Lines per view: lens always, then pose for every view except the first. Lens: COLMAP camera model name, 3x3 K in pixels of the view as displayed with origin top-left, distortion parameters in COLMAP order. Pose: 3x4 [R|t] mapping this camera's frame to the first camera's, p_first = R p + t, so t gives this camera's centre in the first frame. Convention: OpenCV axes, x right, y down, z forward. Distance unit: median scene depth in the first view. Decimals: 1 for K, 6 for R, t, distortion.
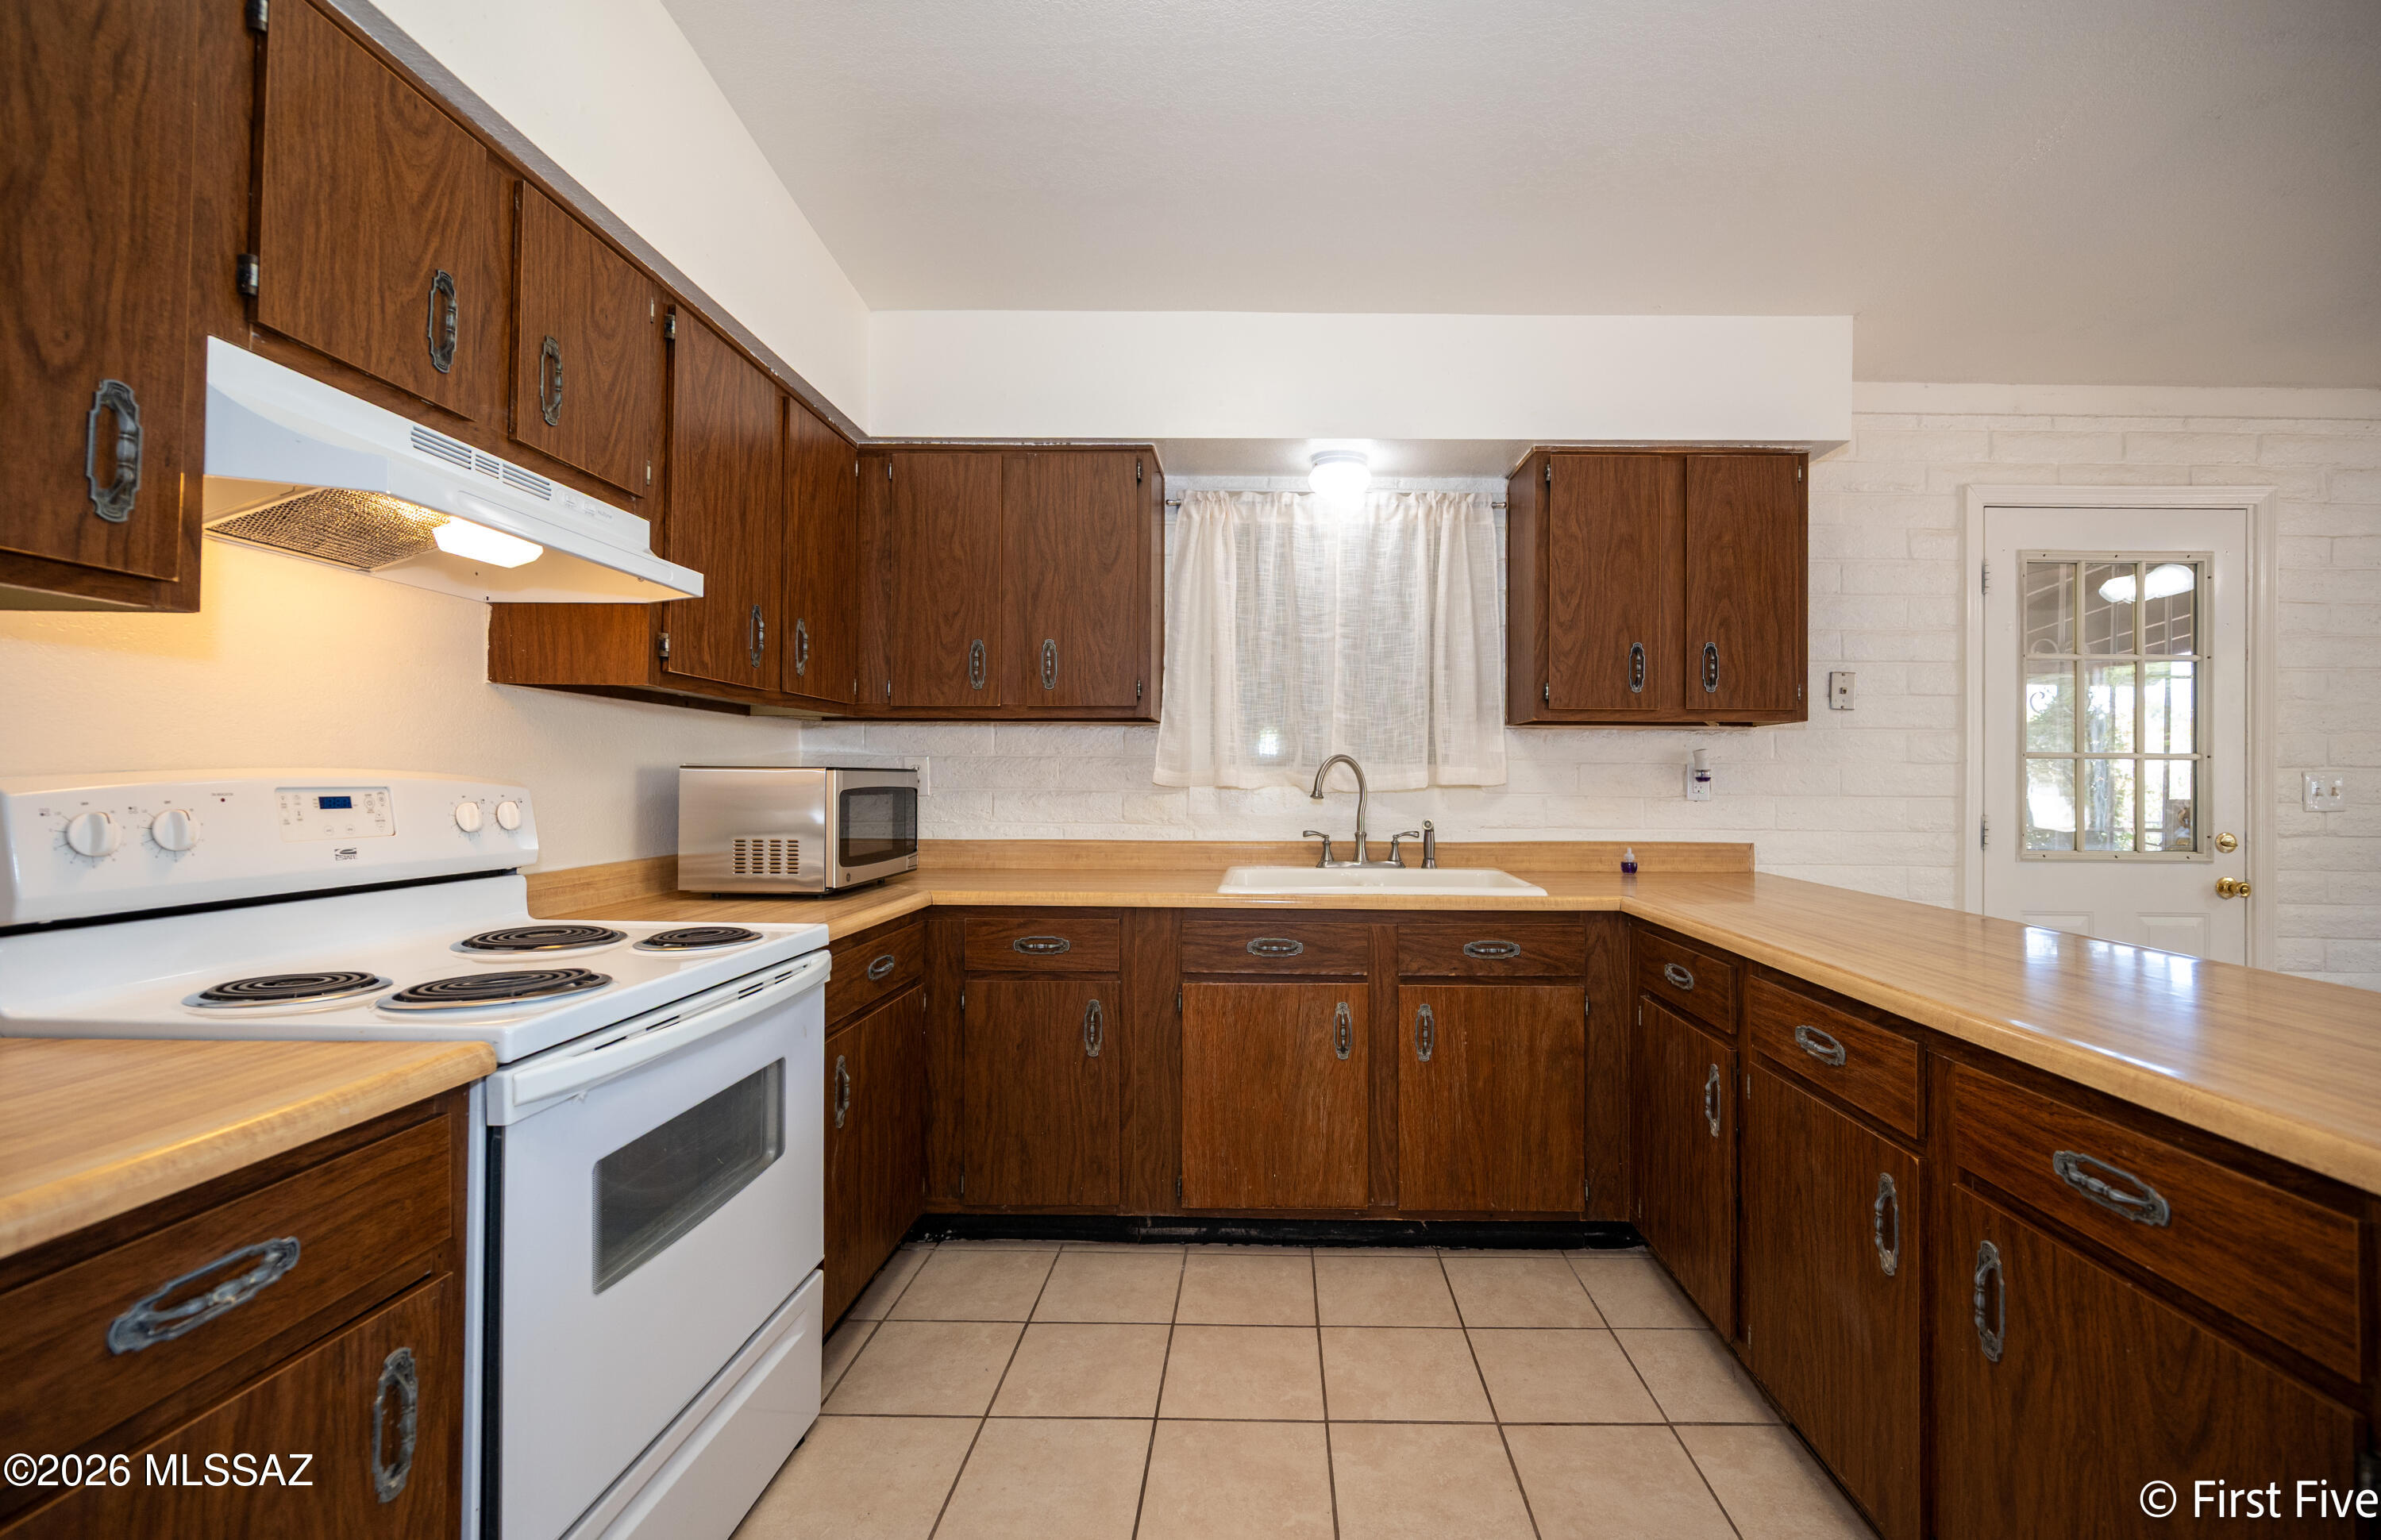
lens RADIAL K [[983.8, 0, 1258.5], [0, 983.8, 771.3], [0, 0, 1]] dist [-0.000159, 0.000357]
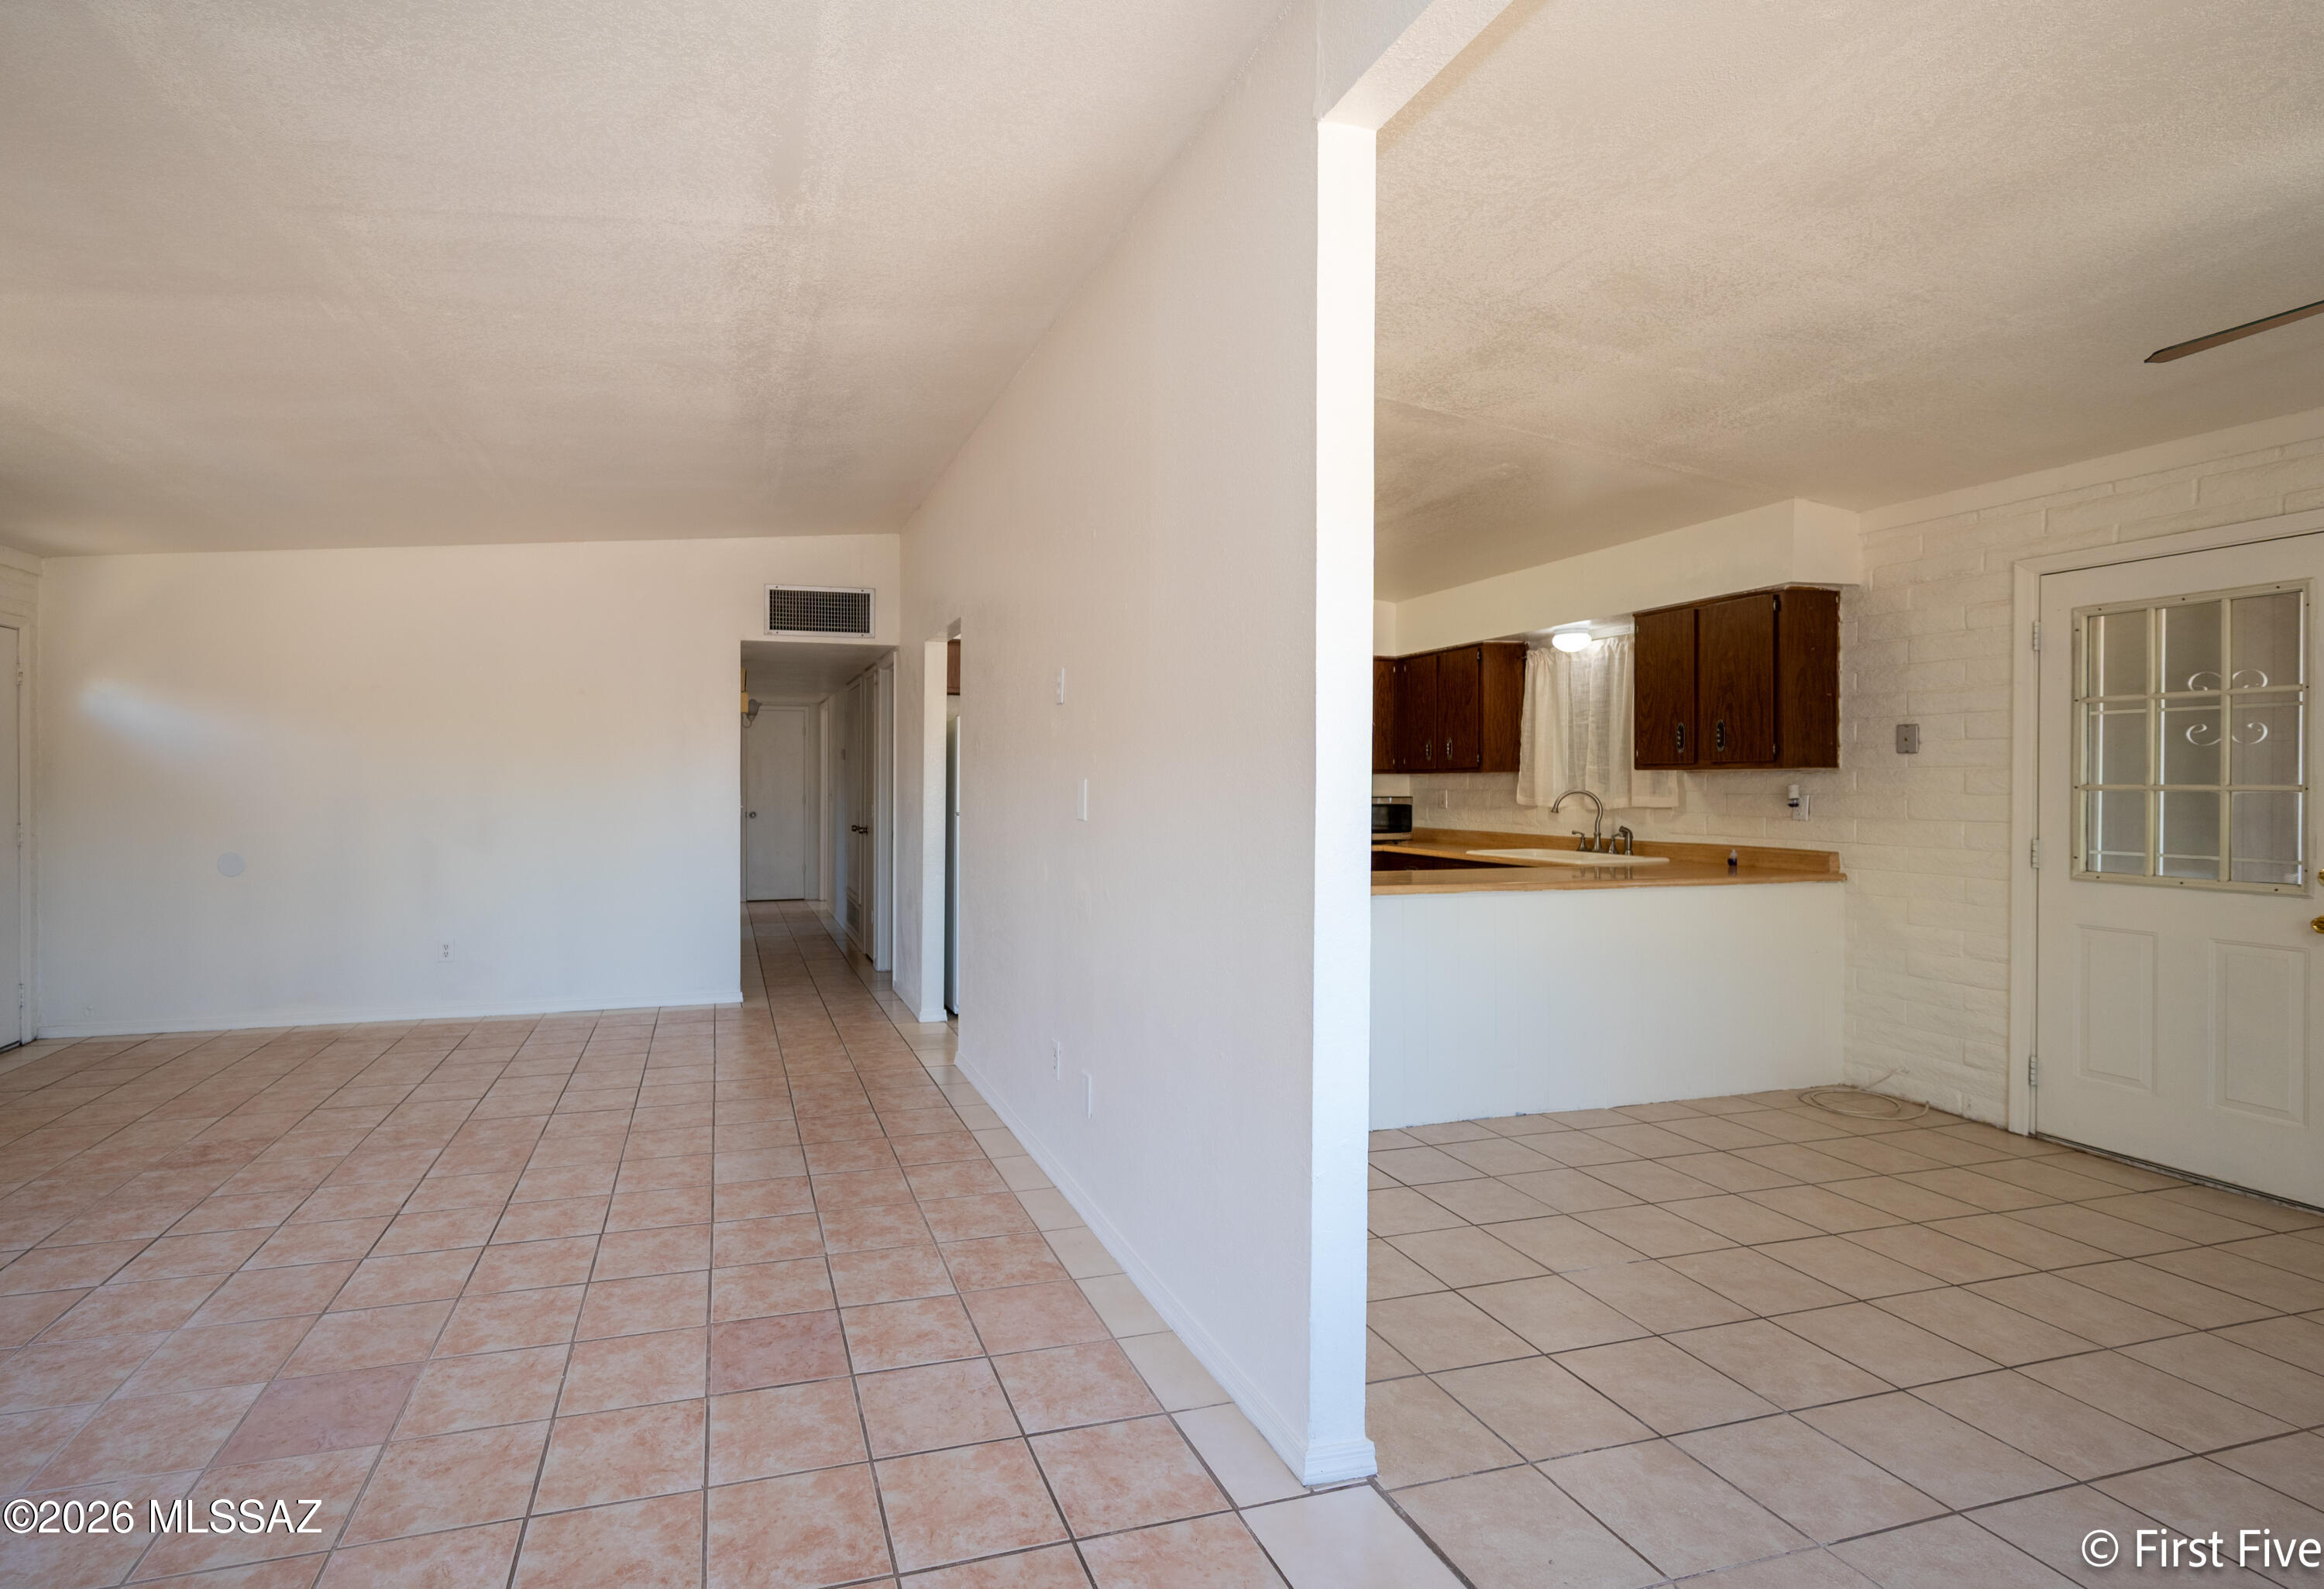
lens RADIAL K [[1083.4, 0, 1013.9], [0, 1083.4, 788.0], [0, 0, 1]] dist [-0.002482, -0.000597]
pose [[0.272936, -0.002194, -0.962030, 2.079024], [0.009173, 0.999958, 0.000322, -0.034935], [0.961989, -0.008912, 0.272944, -0.670605]]
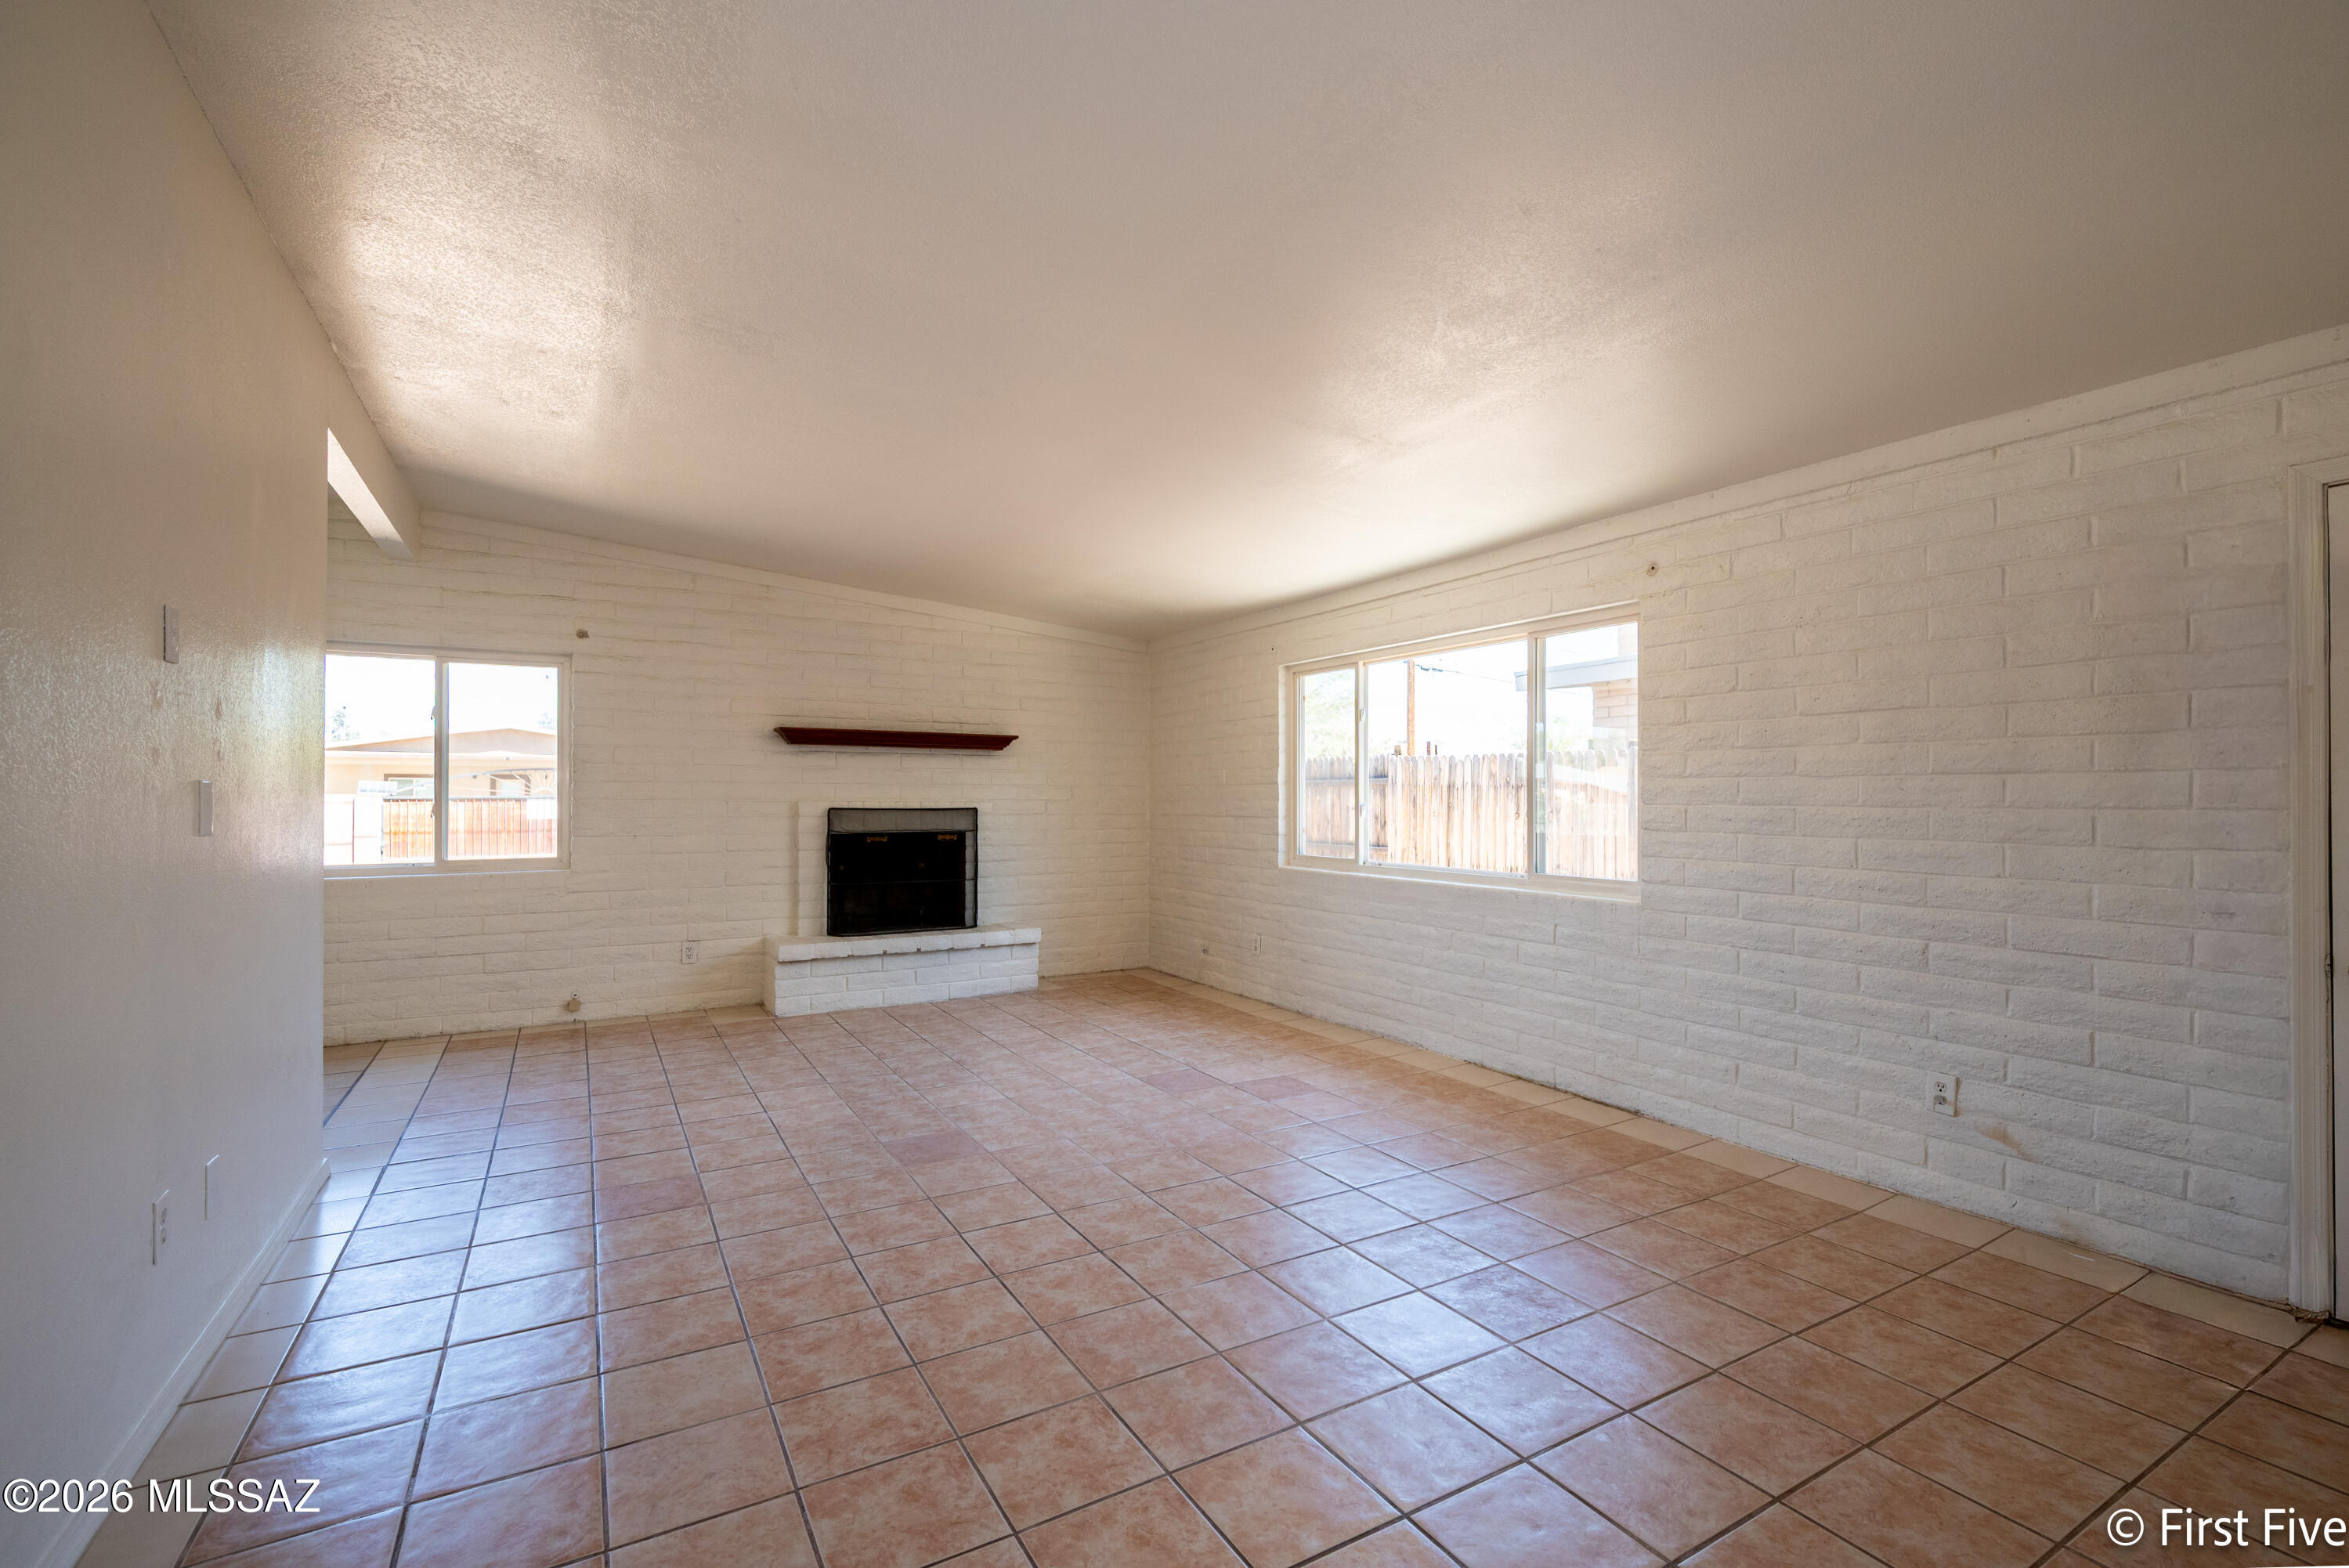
lens RADIAL K [[1031.8, 0, 1174.5], [0, 1031.8, 784.0], [0, 0, 1]] dist [0.000750, -0.000119]
pose [[-0.510013, -0.001911, 0.860165, -0.492199], [-0.012420, 0.999910, -0.005143, -0.046688], [-0.860077, -0.013306, -0.509991, -0.504138]]
